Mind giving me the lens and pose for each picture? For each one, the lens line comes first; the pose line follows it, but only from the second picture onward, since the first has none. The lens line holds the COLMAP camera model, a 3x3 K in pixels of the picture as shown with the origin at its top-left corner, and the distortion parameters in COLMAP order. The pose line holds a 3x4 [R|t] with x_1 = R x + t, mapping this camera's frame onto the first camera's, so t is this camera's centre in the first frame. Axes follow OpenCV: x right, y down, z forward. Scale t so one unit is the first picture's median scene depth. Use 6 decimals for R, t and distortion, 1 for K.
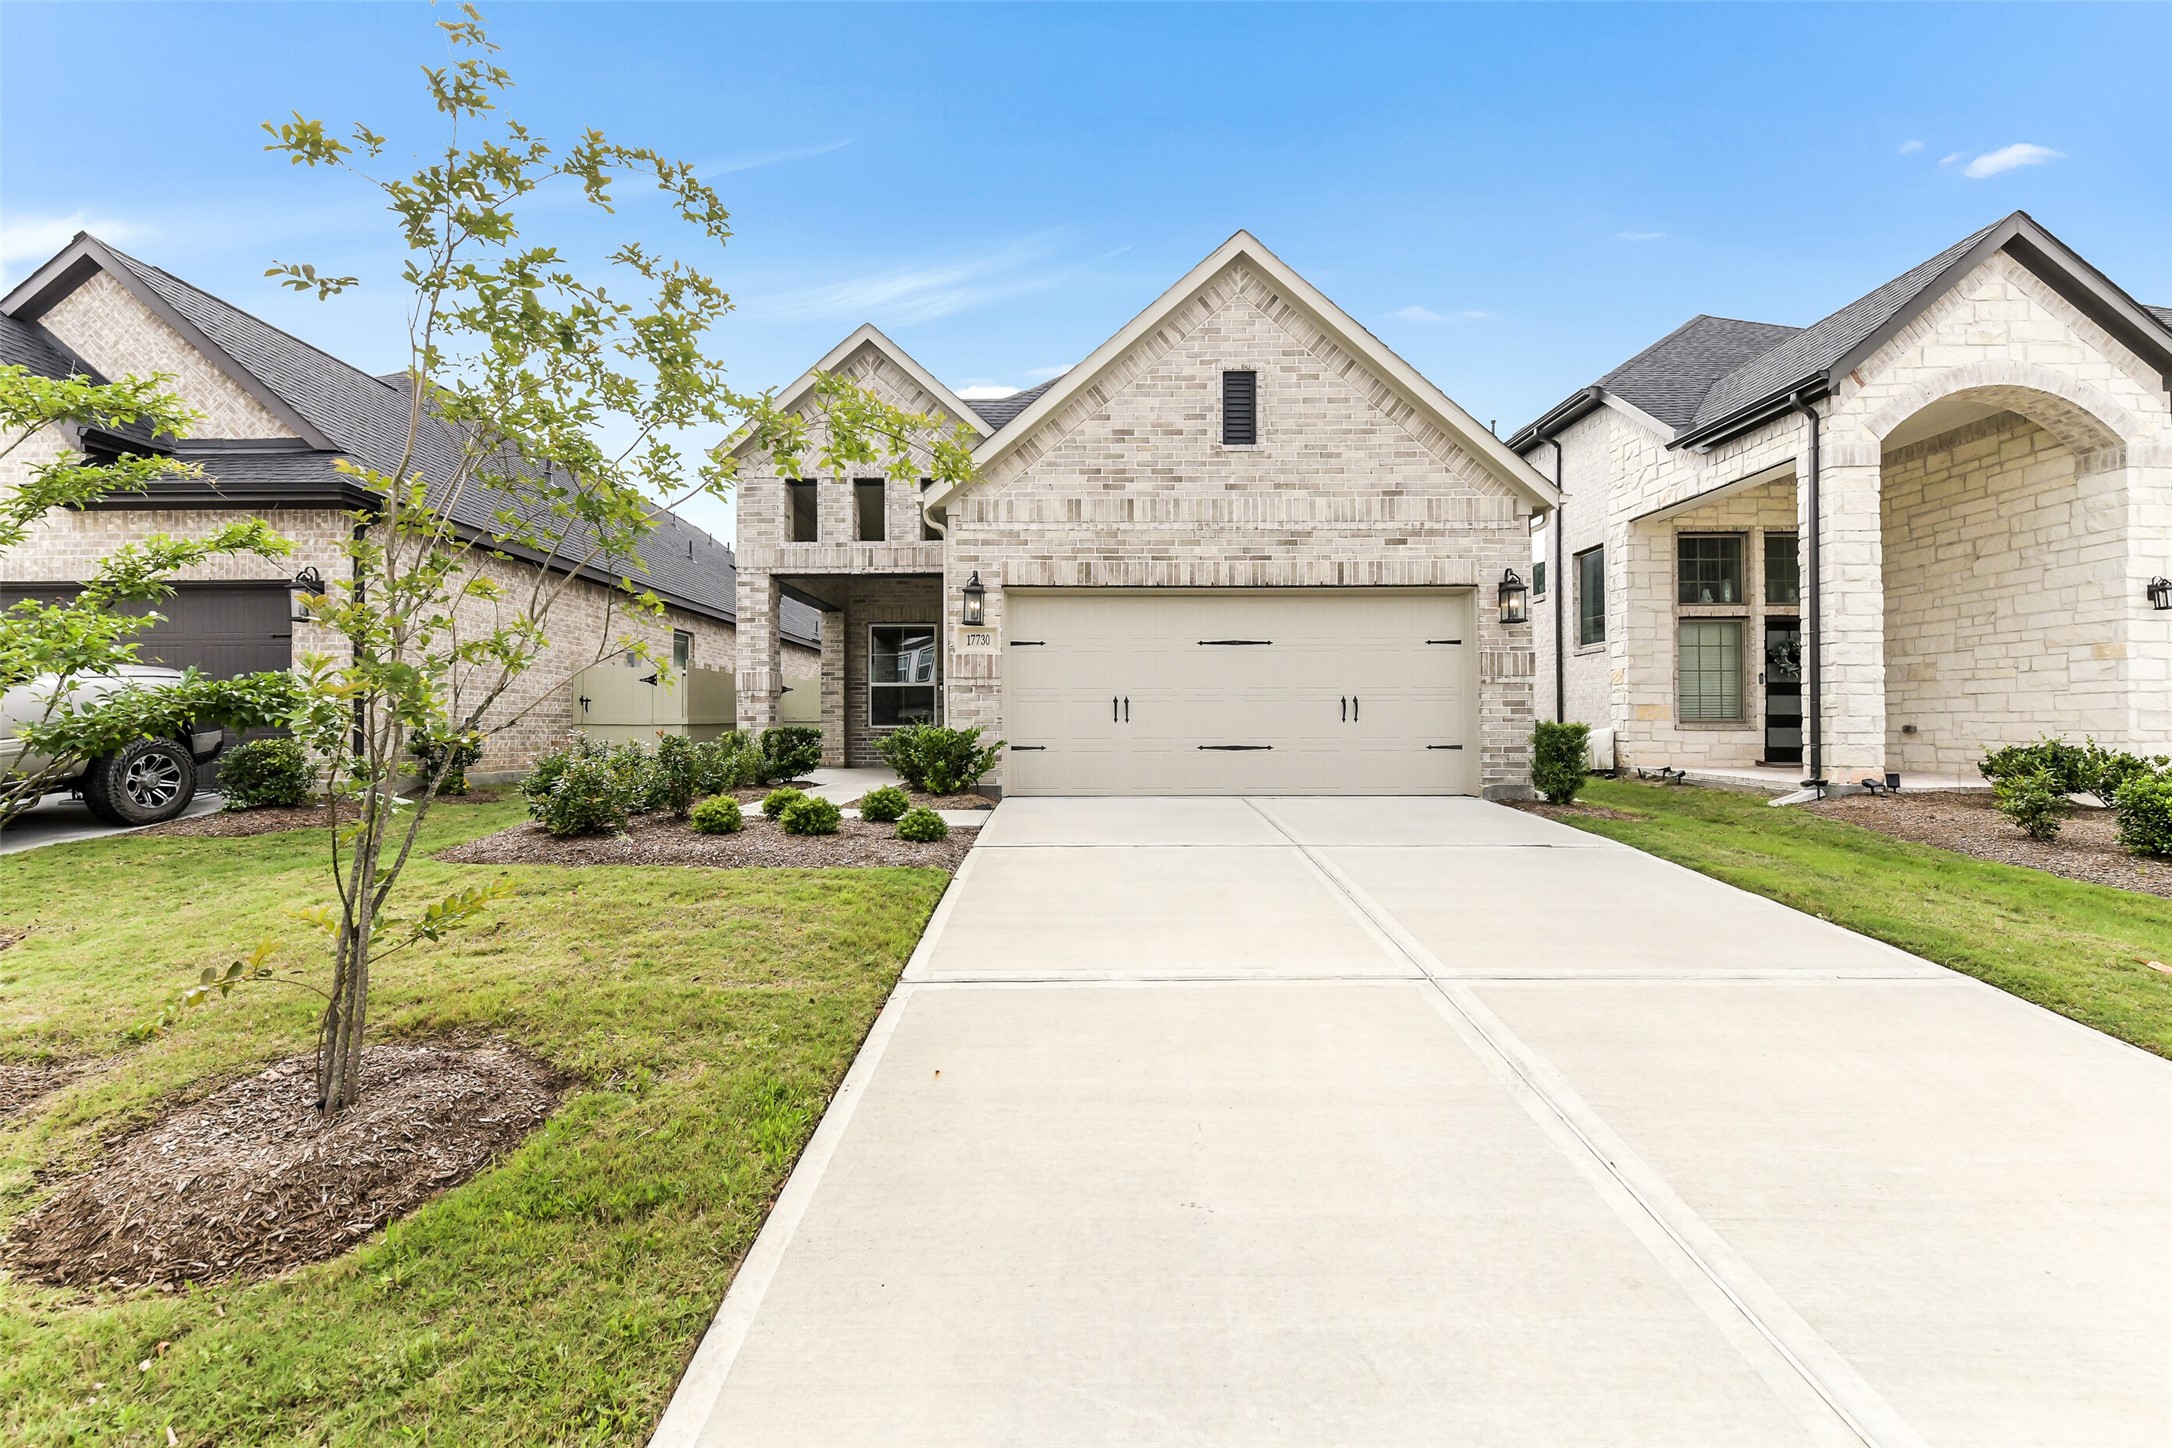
lens RADIAL K [[933.3, 0, 1090.9], [0, 933.3, 722.9], [0, 0, 1]] dist [0.011672, -0.006452]
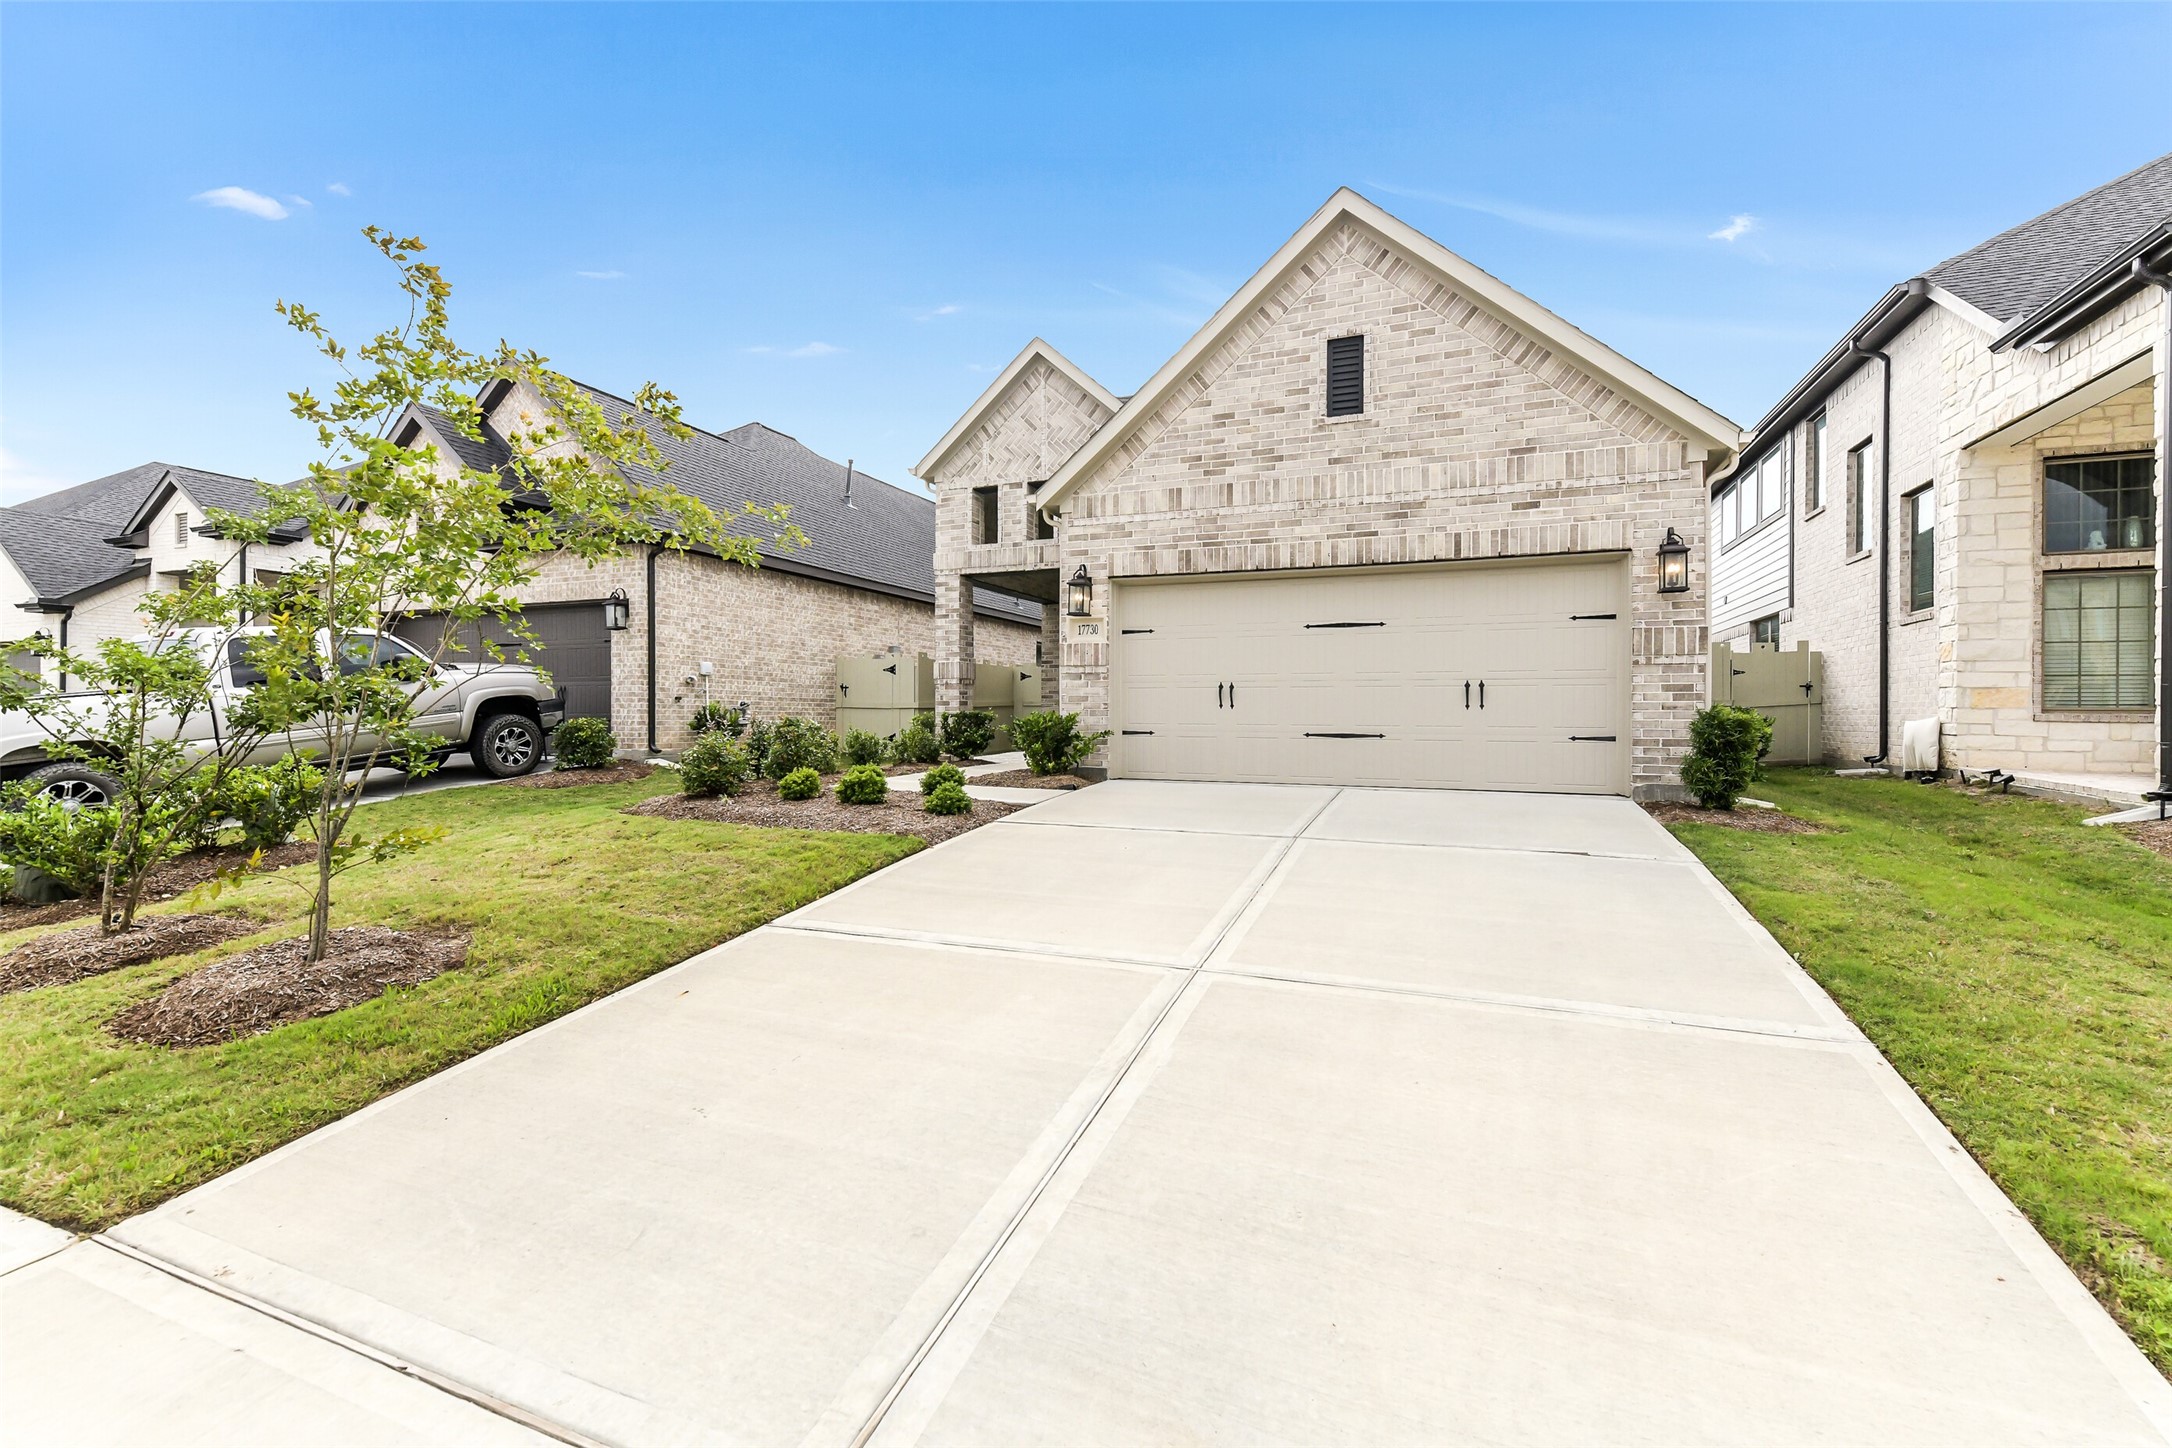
lens RADIAL K [[933.3, 0, 1091.0], [0, 933.3, 724.3], [0, 0, 1]] dist [0.011672, -0.006452]
pose [[0.927473, 0.010852, -0.373732, 0.278506], [-0.003756, 0.999799, 0.019710, -0.002622], [0.373871, -0.016877, 0.927327, 0.019925]]
